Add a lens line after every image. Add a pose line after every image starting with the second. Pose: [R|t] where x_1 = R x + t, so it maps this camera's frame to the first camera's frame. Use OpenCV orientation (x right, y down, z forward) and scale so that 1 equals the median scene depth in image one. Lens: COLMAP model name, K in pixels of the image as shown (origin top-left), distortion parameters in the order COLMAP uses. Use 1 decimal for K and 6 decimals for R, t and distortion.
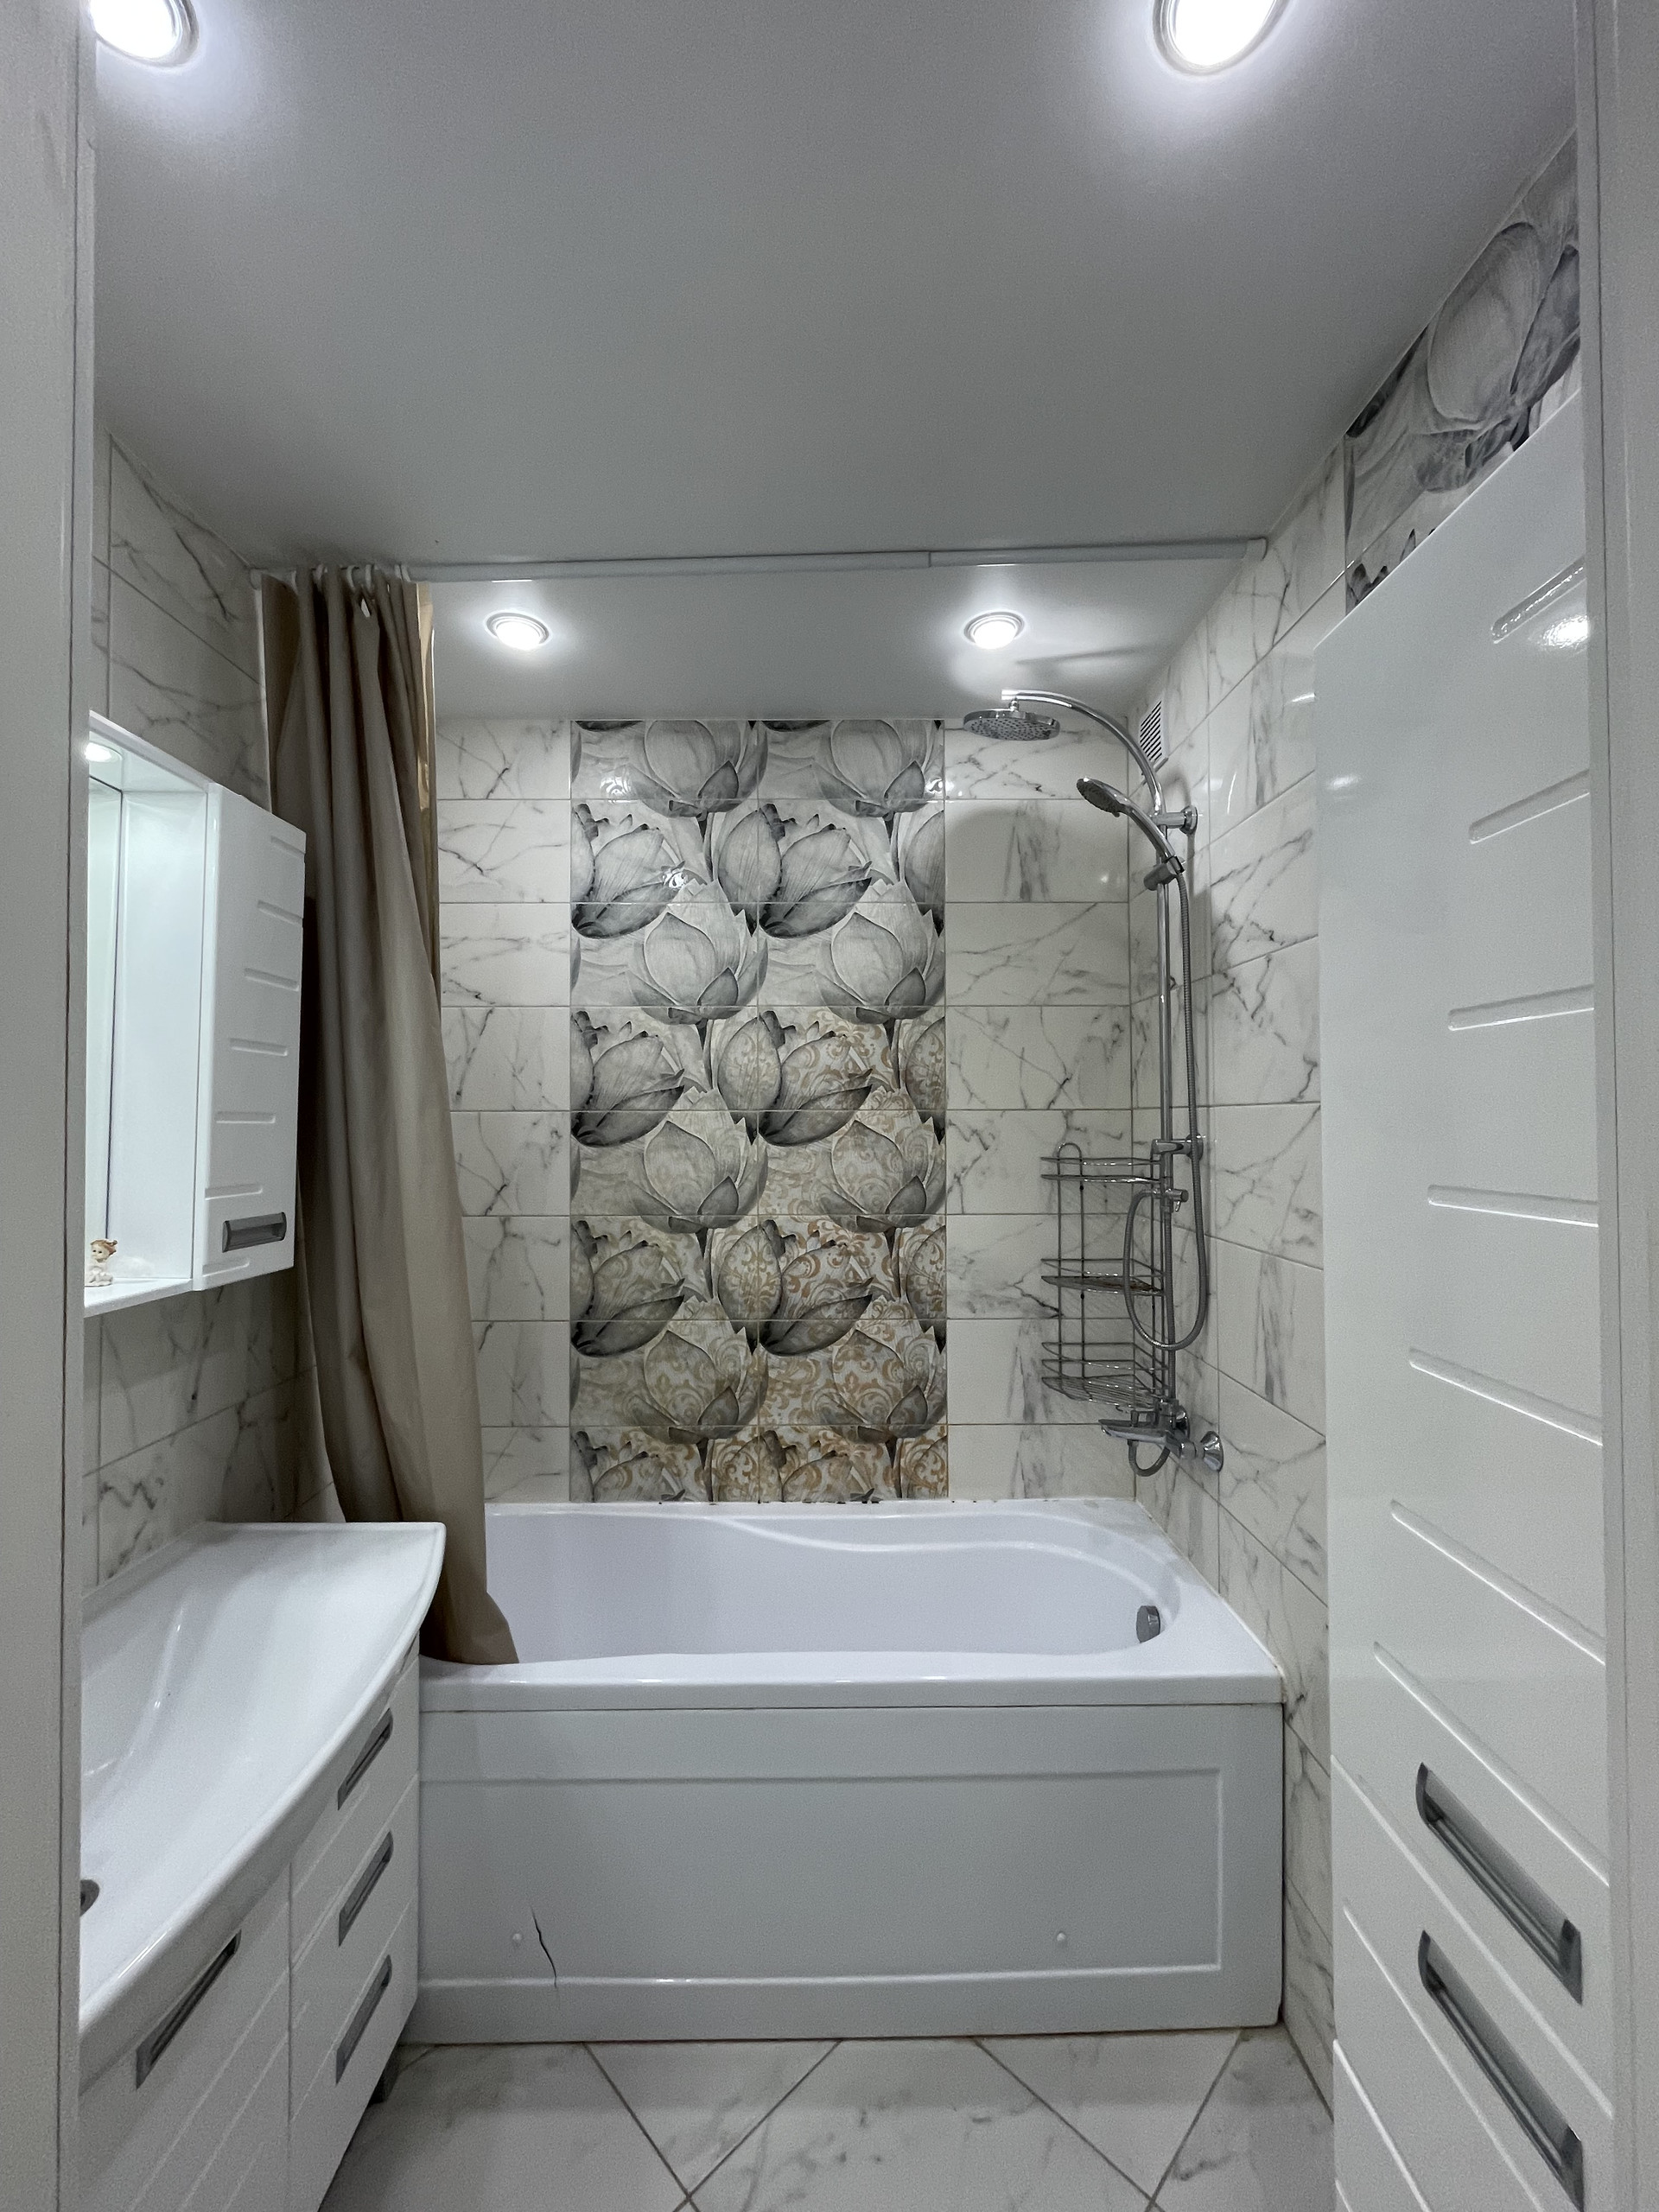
lens RADIAL K [[890.4, 0, 829.5], [0, 890.4, 1106.0], [0, 0, 1]] dist [-0.004267, 0.000254]
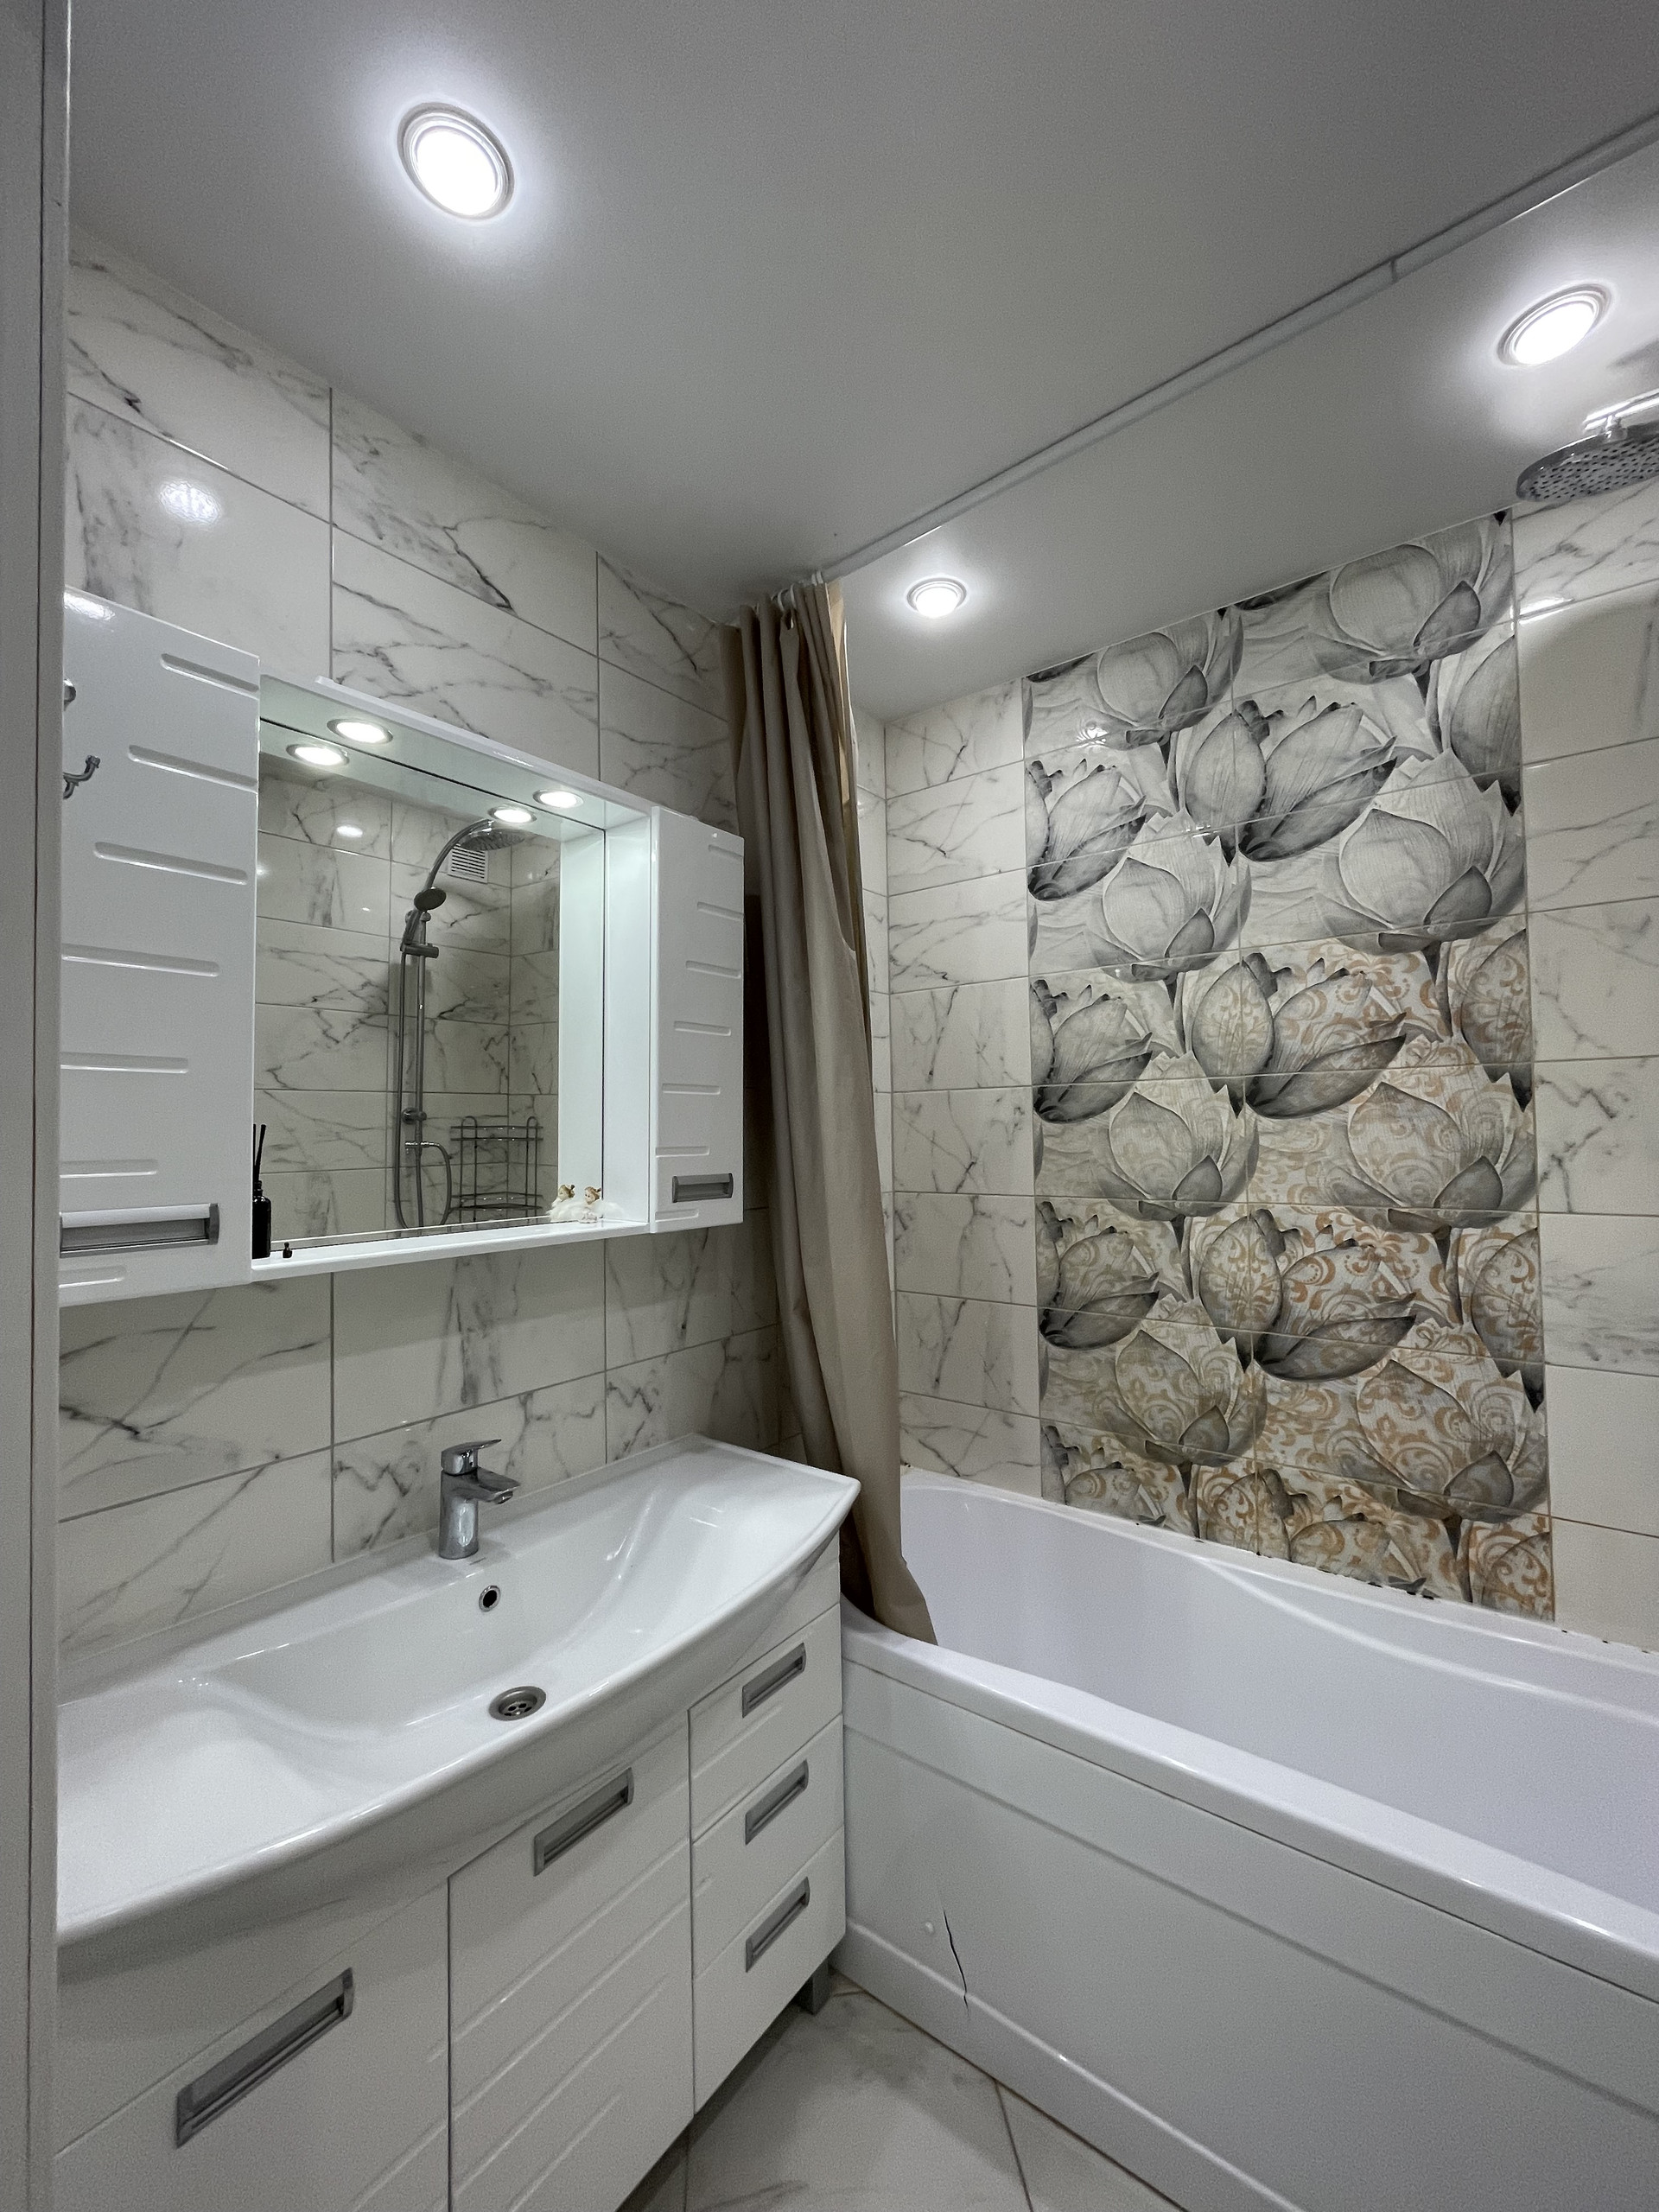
lens RADIAL K [[890.4, 0, 829.5], [0, 890.4, 1106.0], [0, 0, 1]] dist [-0.004267, 0.000254]
pose [[0.790762, -0.027435, -0.611509, 0.119332], [0.026312, 0.999595, -0.010821, 0.031980], [0.611558, -0.007533, 0.791164, 0.114995]]
